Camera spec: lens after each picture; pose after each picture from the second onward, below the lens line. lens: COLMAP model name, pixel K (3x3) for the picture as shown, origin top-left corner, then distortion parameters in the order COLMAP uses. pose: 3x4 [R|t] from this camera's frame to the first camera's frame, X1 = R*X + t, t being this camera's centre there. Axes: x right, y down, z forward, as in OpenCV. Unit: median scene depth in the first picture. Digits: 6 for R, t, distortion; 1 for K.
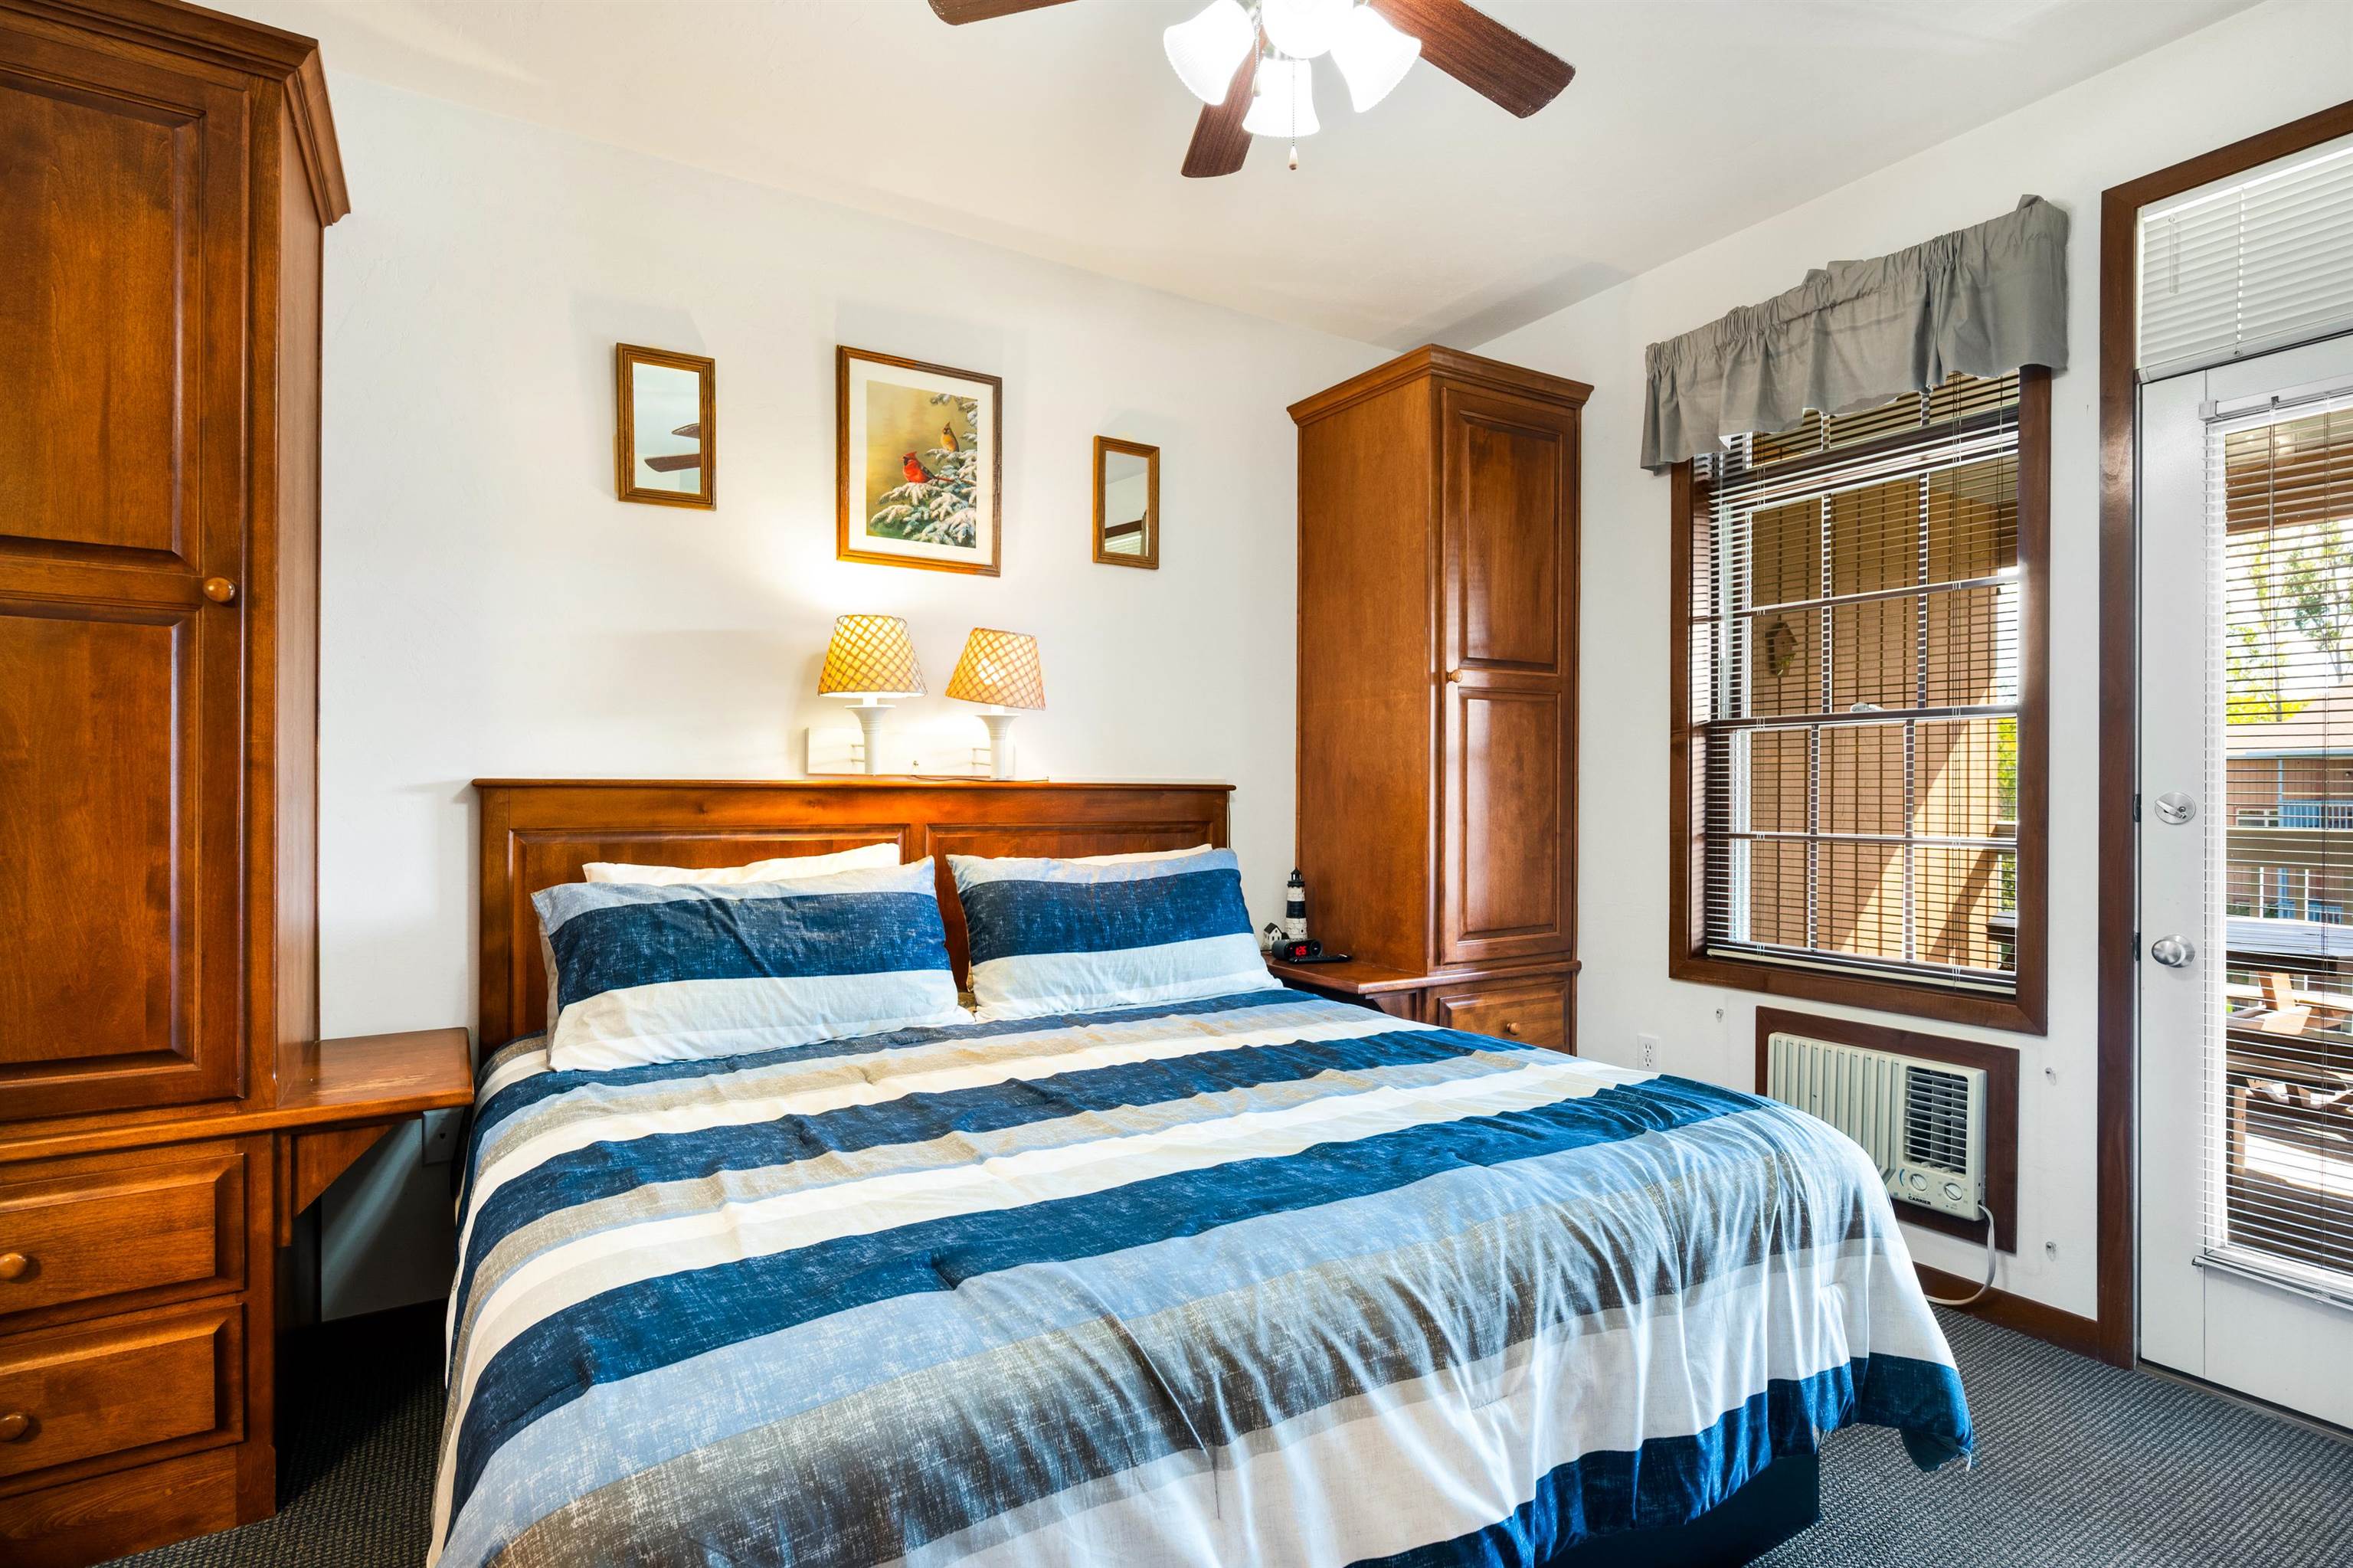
lens RADIAL K [[1147.6, 0, 1176.5], [0, 1147.6, 784.0], [0, 0, 1]] dist [0.002593, -0.000075]
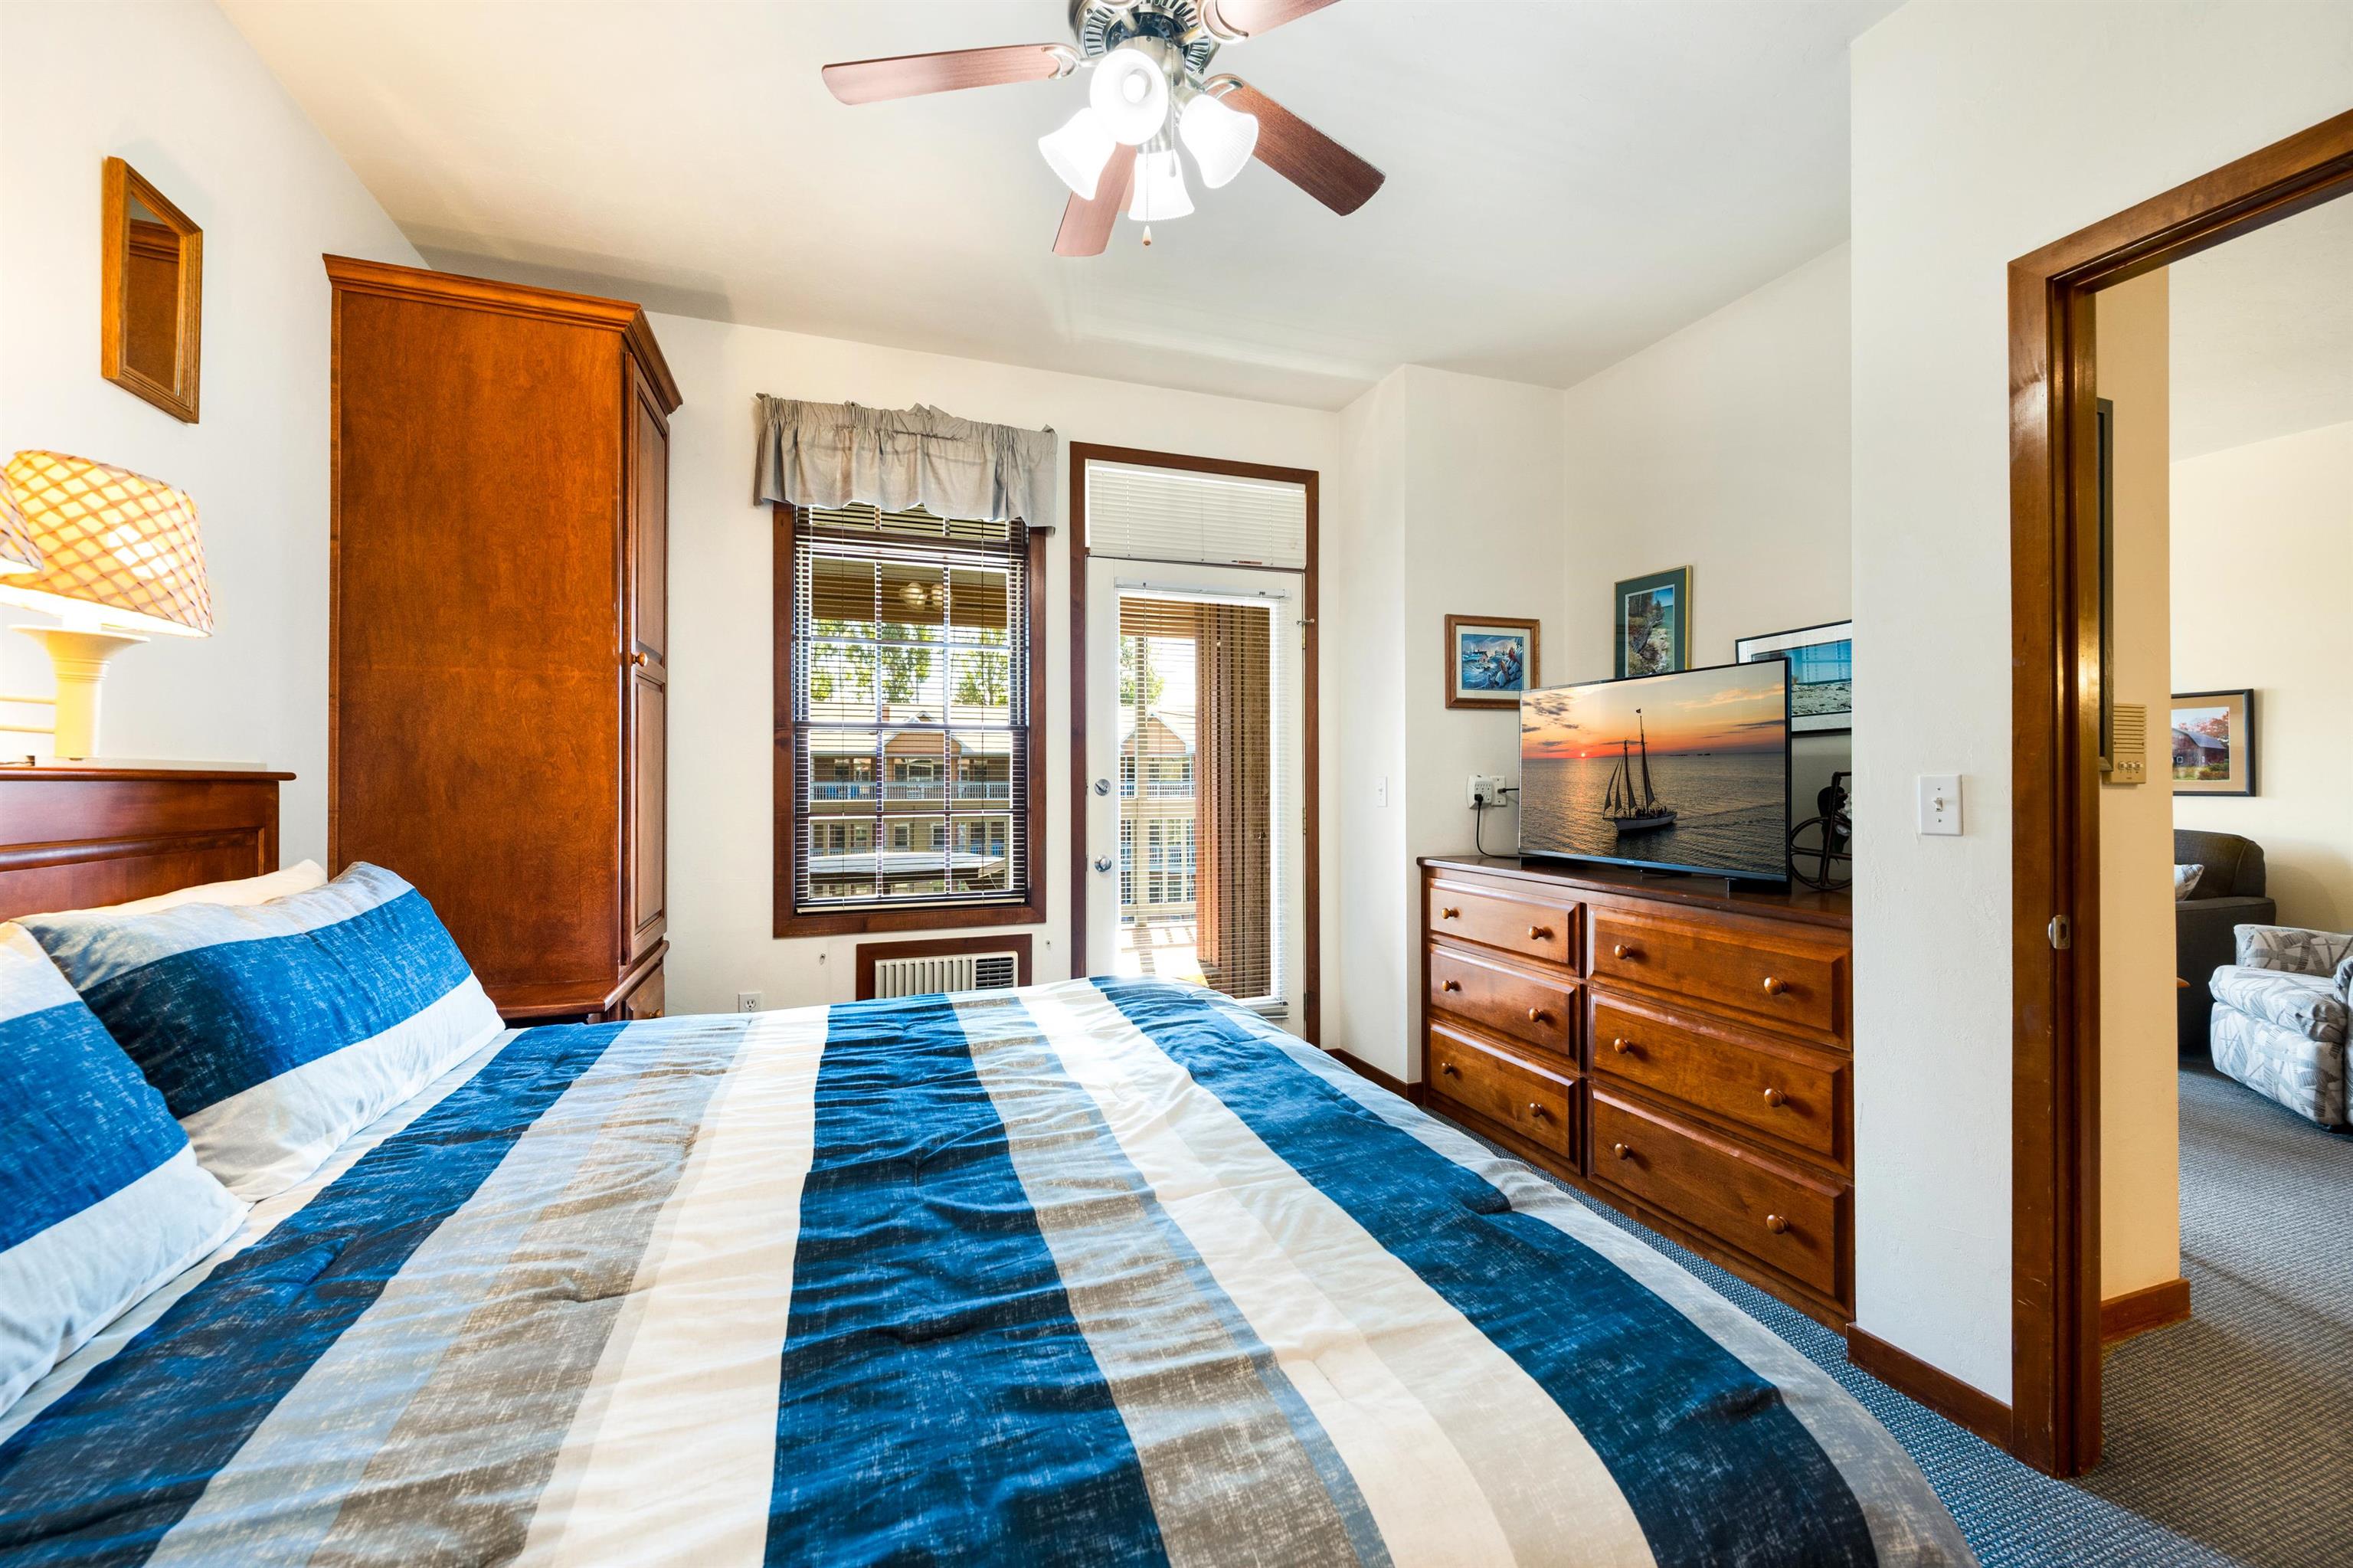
lens RADIAL K [[929.3, 0, 1173.2], [0, 929.3, 770.6], [0, 0, 1]] dist [-0.000069, -0.000192]
pose [[0.212140, 0.005796, 0.977222, -0.418289], [-0.003292, 0.999981, -0.005217, 0.000968], [-0.977234, -0.002110, 0.212155, 0.401311]]
